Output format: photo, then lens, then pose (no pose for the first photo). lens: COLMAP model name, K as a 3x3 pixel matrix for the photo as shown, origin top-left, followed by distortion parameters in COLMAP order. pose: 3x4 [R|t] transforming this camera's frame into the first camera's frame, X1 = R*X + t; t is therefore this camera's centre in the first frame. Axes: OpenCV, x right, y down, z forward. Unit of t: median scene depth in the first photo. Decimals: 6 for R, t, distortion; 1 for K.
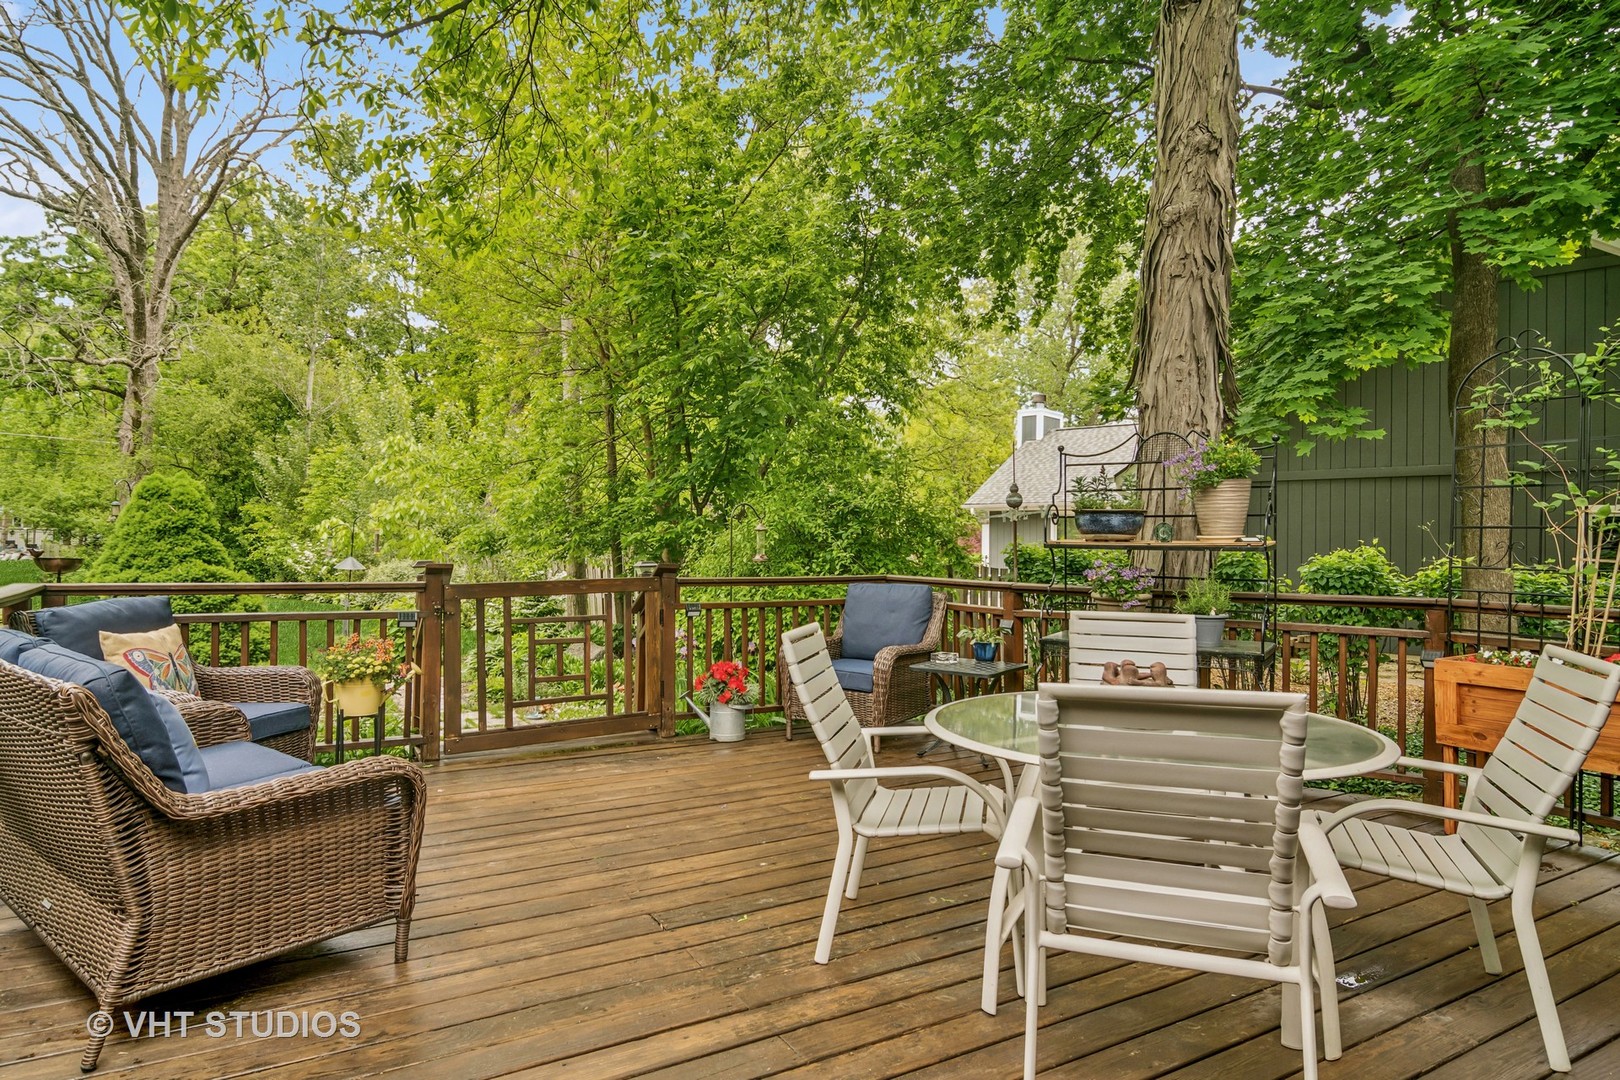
lens RADIAL K [[943.2, 0, 807.3], [0, 943.2, 539.6], [0, 0, 1]] dist [-0.005484, -0.001426]
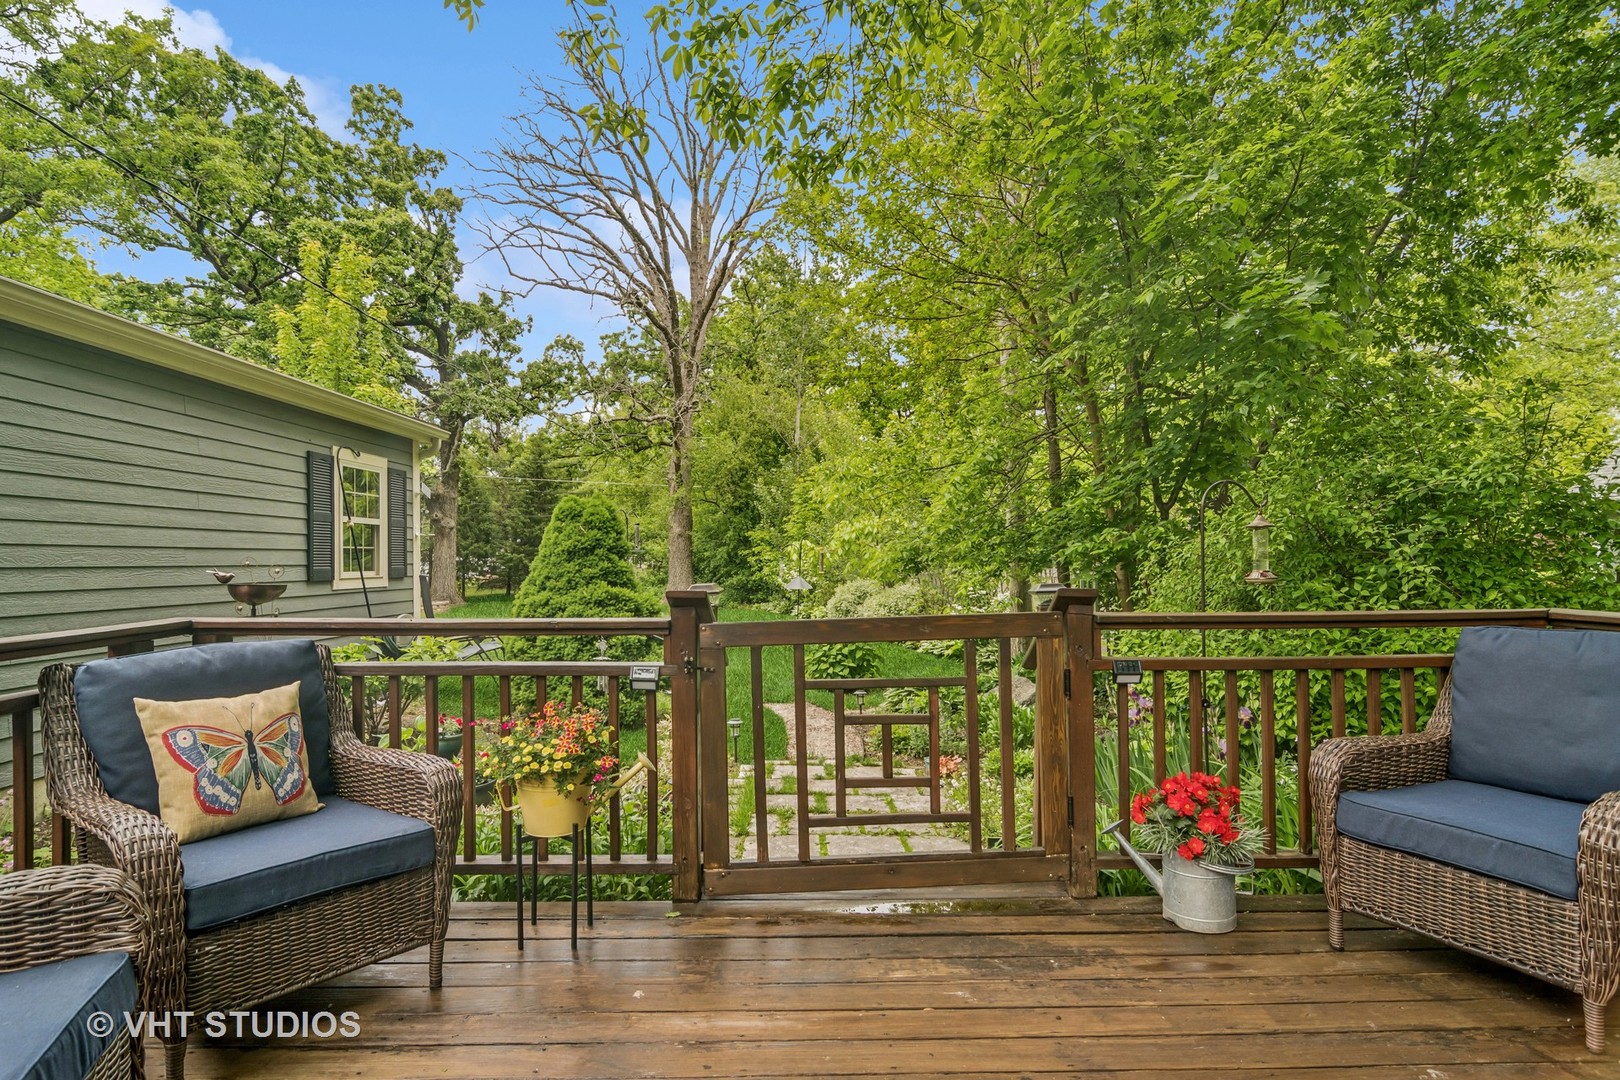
lens RADIAL K [[875.3, 0, 804.1], [0, 875.3, 564.3], [0, 0, 1]] dist [0.000459, -0.002229]
pose [[0.867075, -0.013666, -0.497989, -0.019714], [0.017517, 0.999842, 0.003062, 0.004588], [0.497869, -0.011378, 0.867178, 0.312201]]
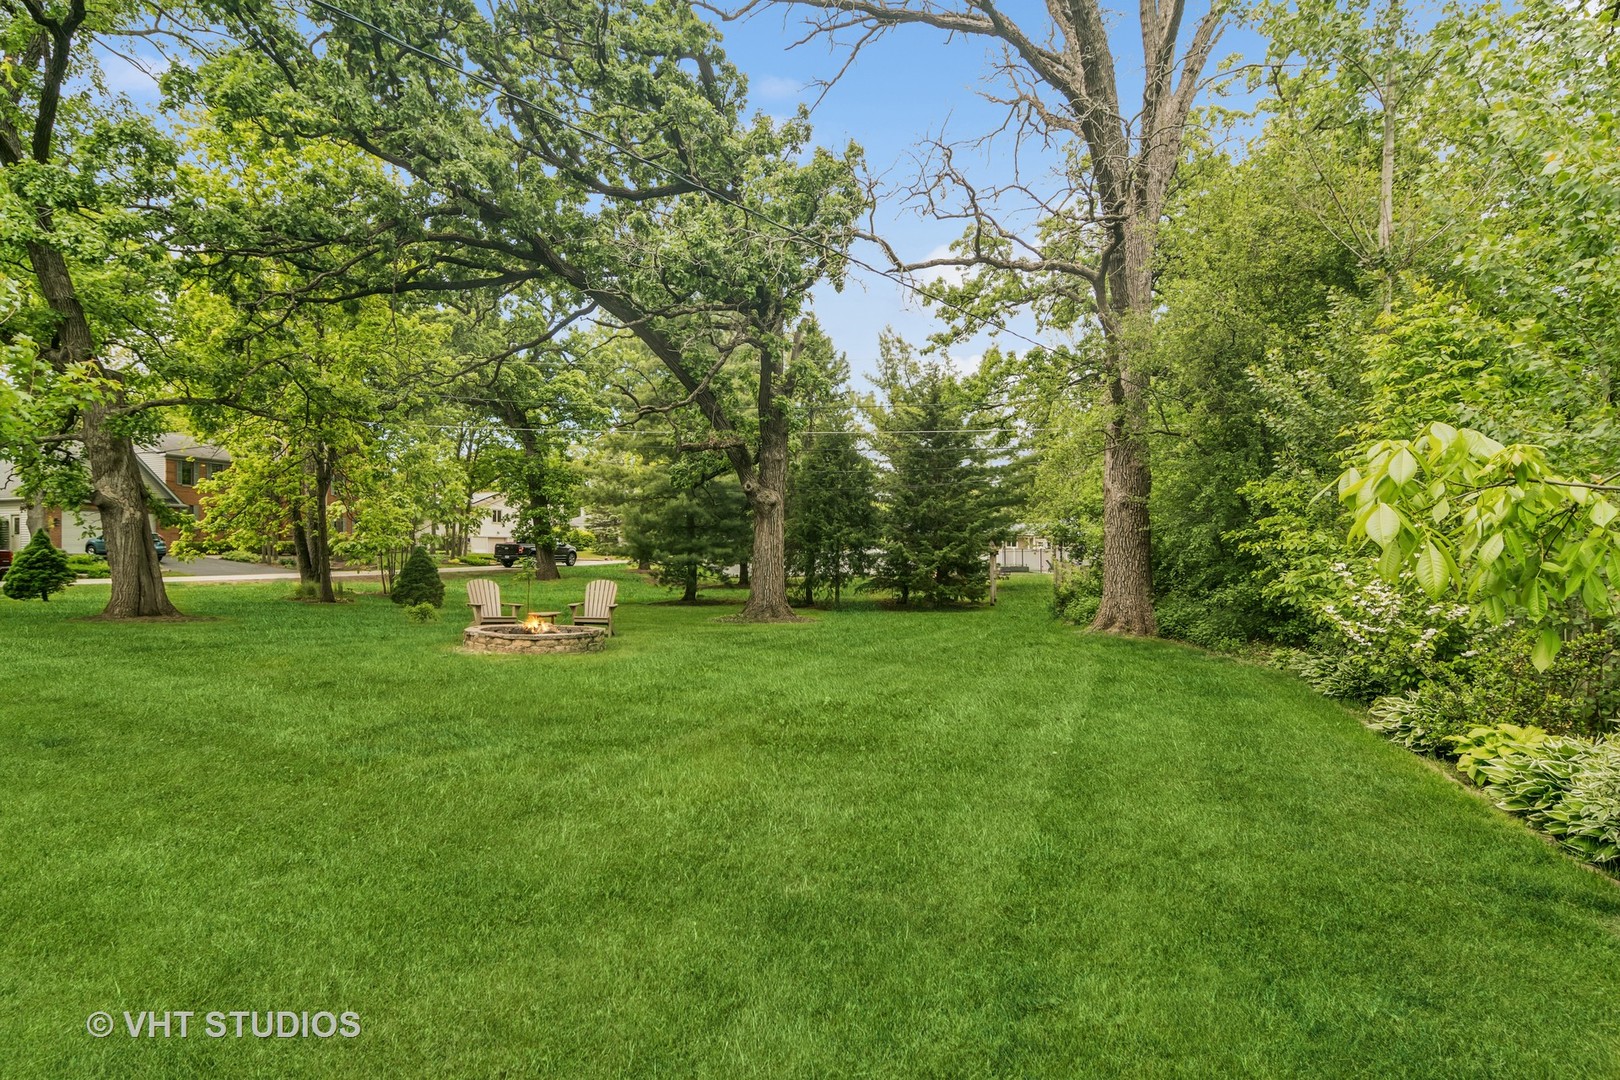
lens RADIAL K [[875.3, 0, 807.0], [0, 875.3, 544.9], [0, 0, 1]] dist [0.000459, -0.002229]
pose [[0.443940, -0.022377, -0.895777, -0.889445], [0.011057, 0.999749, -0.019494, 0.003248], [0.895988, -0.001250, 0.444076, 1.785168]]
